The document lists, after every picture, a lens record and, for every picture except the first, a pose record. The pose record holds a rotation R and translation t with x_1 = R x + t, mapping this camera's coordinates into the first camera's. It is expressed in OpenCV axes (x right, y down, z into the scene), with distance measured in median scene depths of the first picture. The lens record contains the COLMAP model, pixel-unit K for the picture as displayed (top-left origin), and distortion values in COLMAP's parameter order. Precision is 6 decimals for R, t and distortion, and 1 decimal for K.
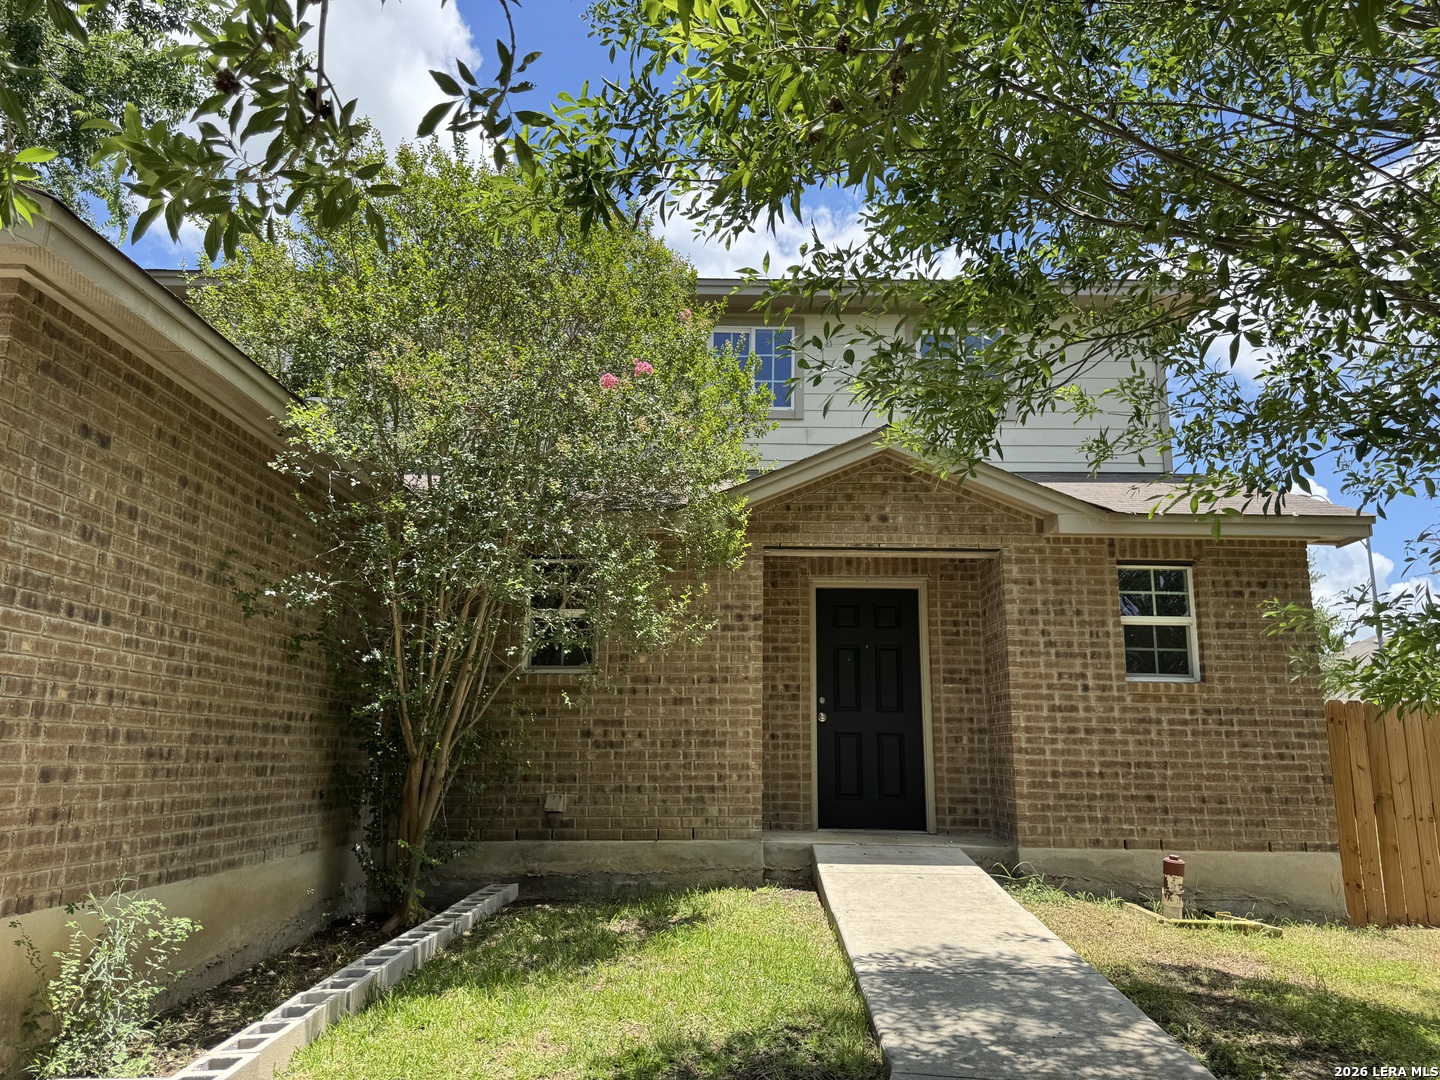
lens RADIAL K [[1007.3, 0, 723.2], [0, 1007.3, 536.5], [0, 0, 1]] dist [0.010677, -0.026037]
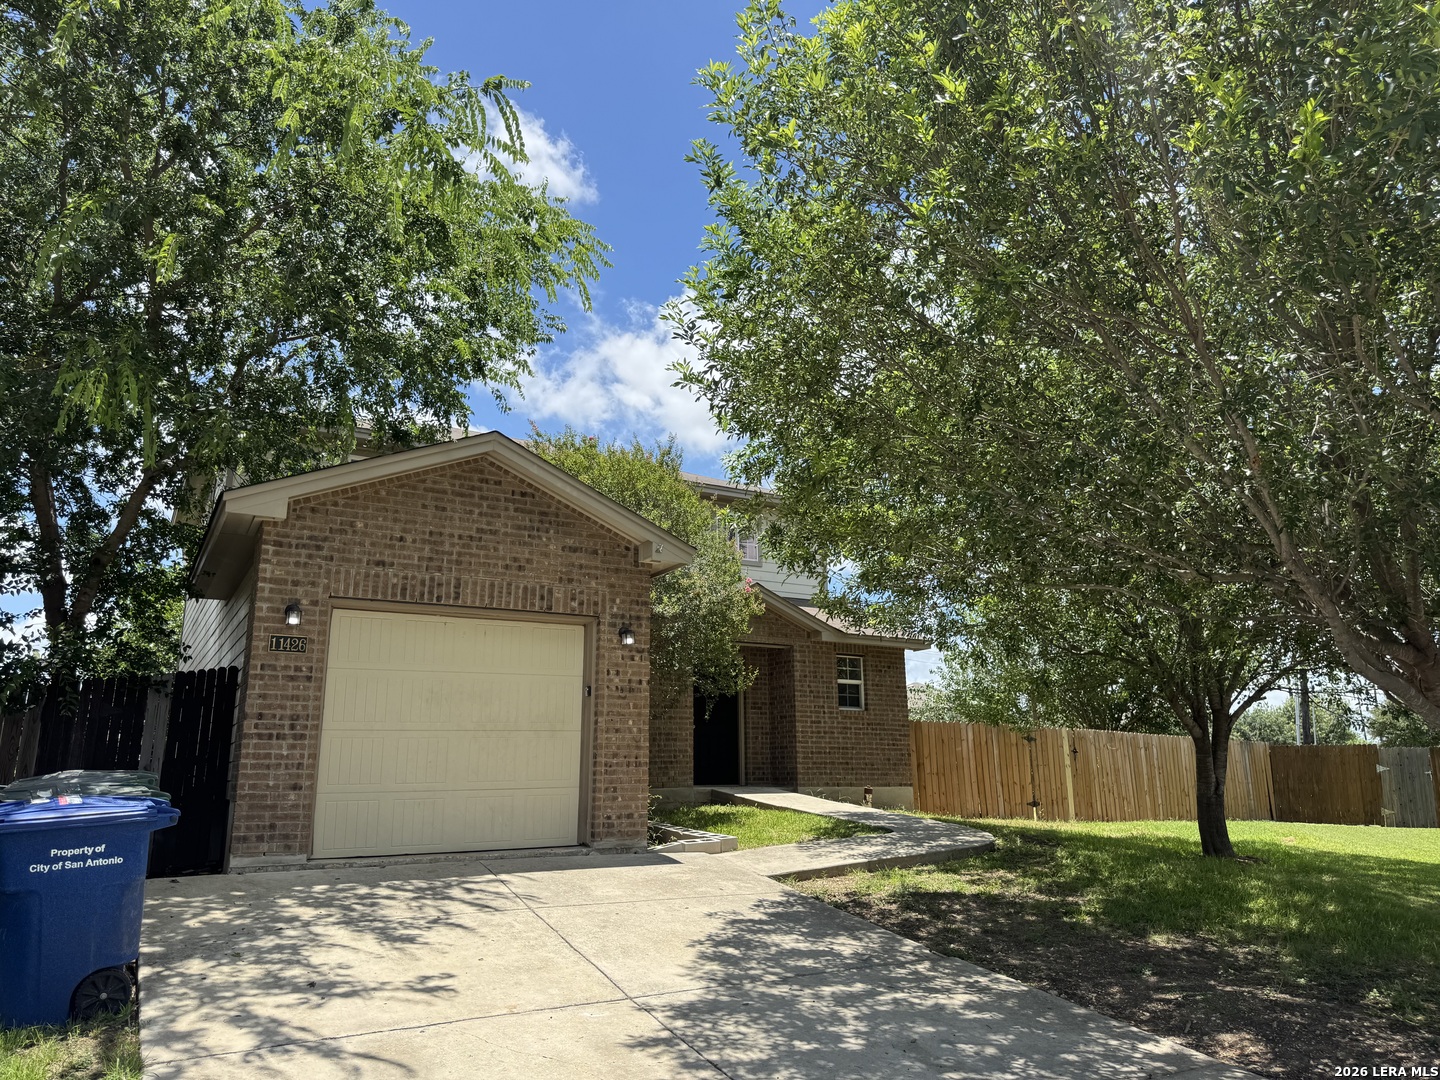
lens RADIAL K [[1007.3, 0, 732.6], [0, 1007.3, 497.1], [0, 0, 1]] dist [0.010677, -0.026037]
pose [[0.853187, 0.120488, 0.507498, -0.939498], [-0.090751, 0.992405, -0.083045, -0.108133], [-0.513649, 0.024797, 0.857642, -0.743150]]
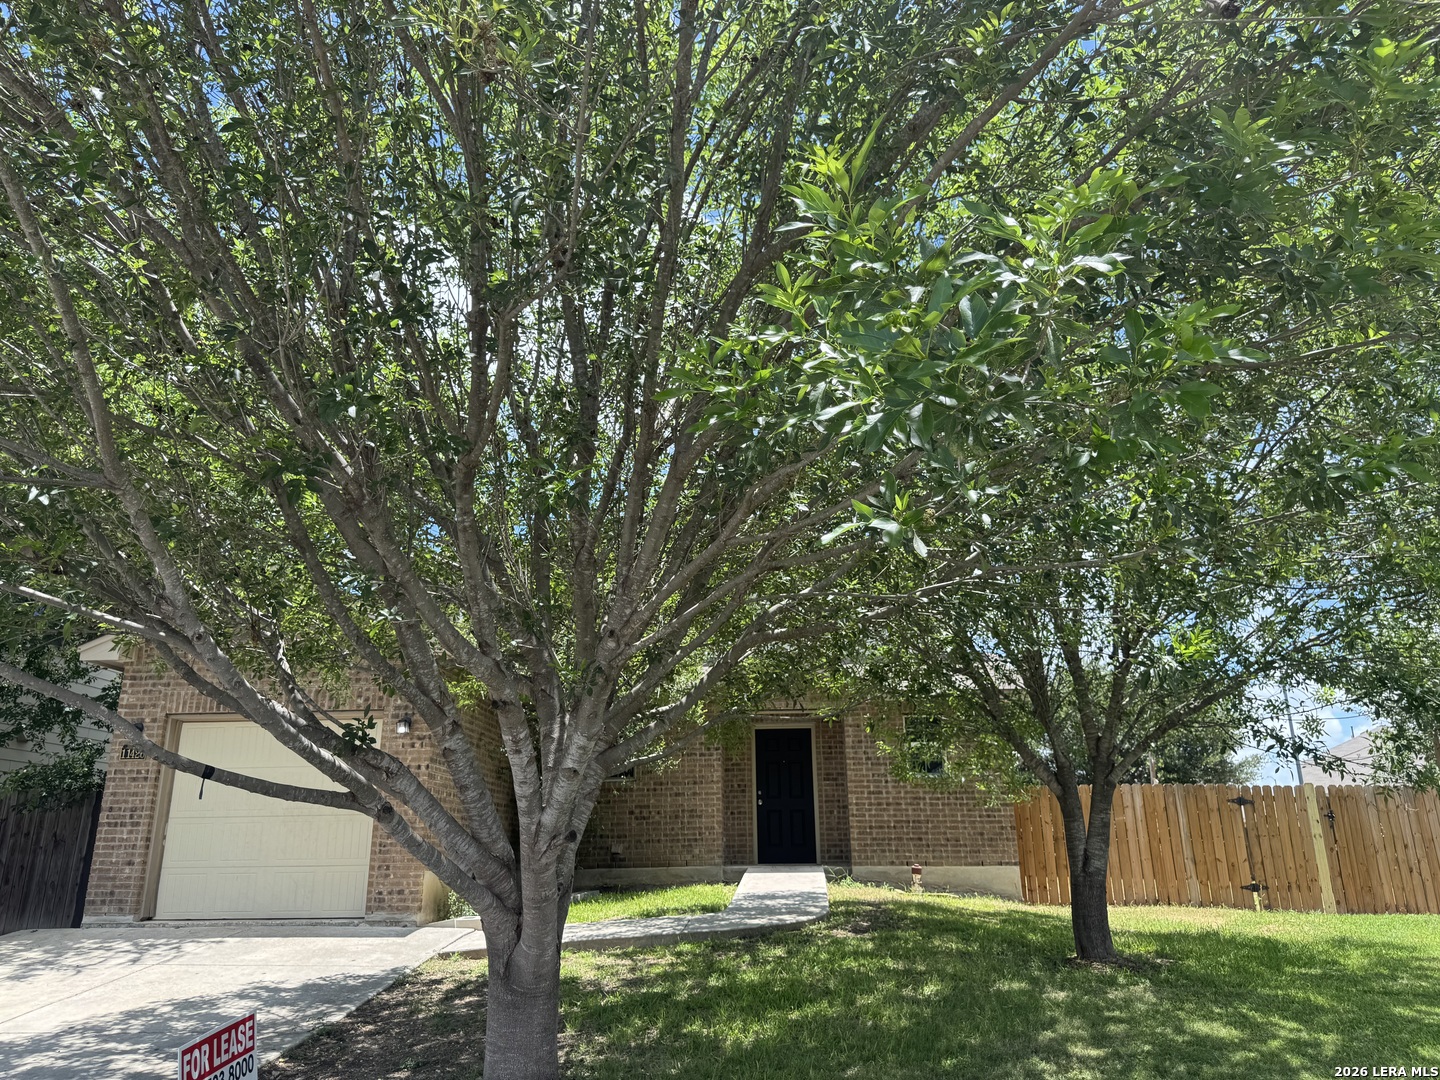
lens RADIAL K [[1007.3, 0, 711.7], [0, 1007.3, 510.8], [0, 0, 1]] dist [0.010677, -0.026037]
pose [[0.997908, -0.039721, -0.051012, 0.141193], [0.033245, 0.991967, -0.122050, -0.138656], [0.055450, 0.120099, 0.991212, -0.984981]]
